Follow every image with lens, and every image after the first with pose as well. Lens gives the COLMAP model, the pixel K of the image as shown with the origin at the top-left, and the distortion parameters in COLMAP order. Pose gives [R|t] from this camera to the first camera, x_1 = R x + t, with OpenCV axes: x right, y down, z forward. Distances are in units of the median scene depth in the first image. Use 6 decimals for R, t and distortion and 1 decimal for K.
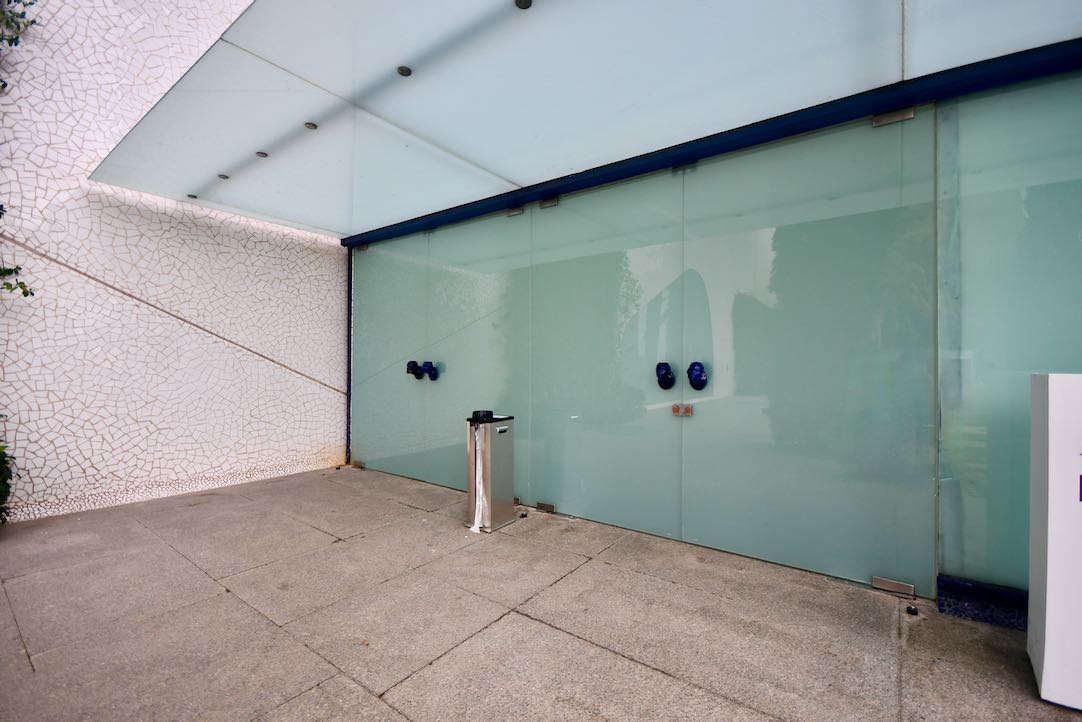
lens RADIAL K [[474.9, 0, 541.0], [0, 474.9, 361.0], [0, 0, 1]] dist [0.022767, -0.019481]
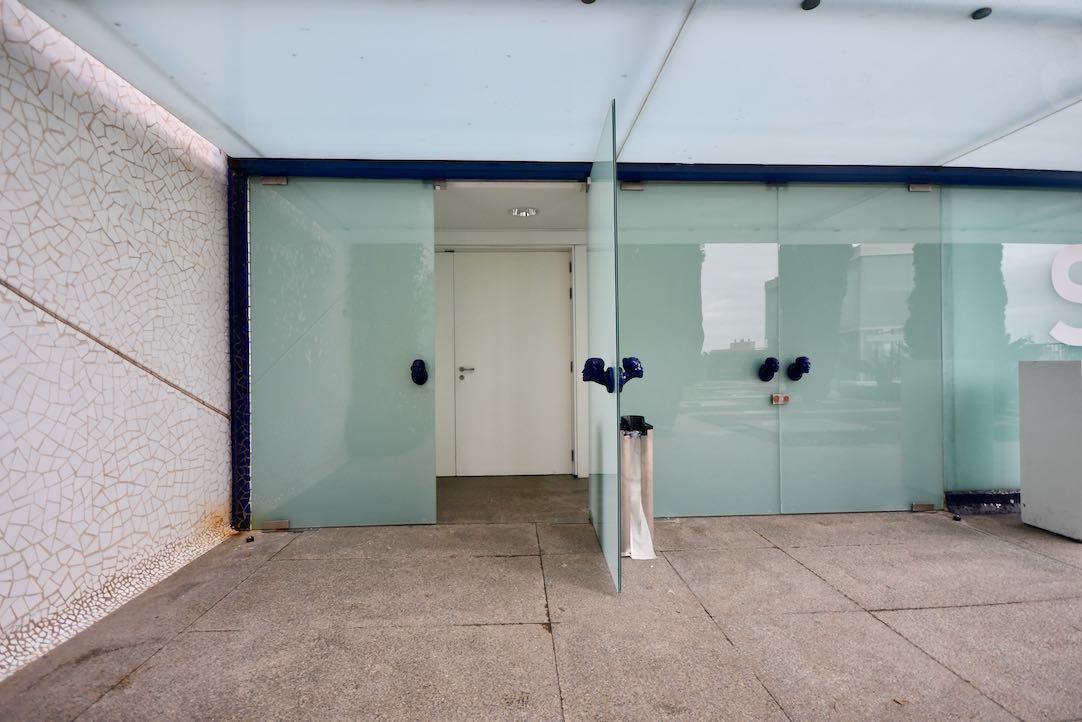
lens RADIAL K [[474.9, 0, 541.0], [0, 474.9, 361.0], [0, 0, 1]] dist [0.022767, -0.019481]
pose [[0.764701, -0.013731, 0.644239, -0.609899], [0.010116, 0.999906, 0.009304, -0.002640], [-0.644306, -0.000597, 0.764767, 0.348825]]
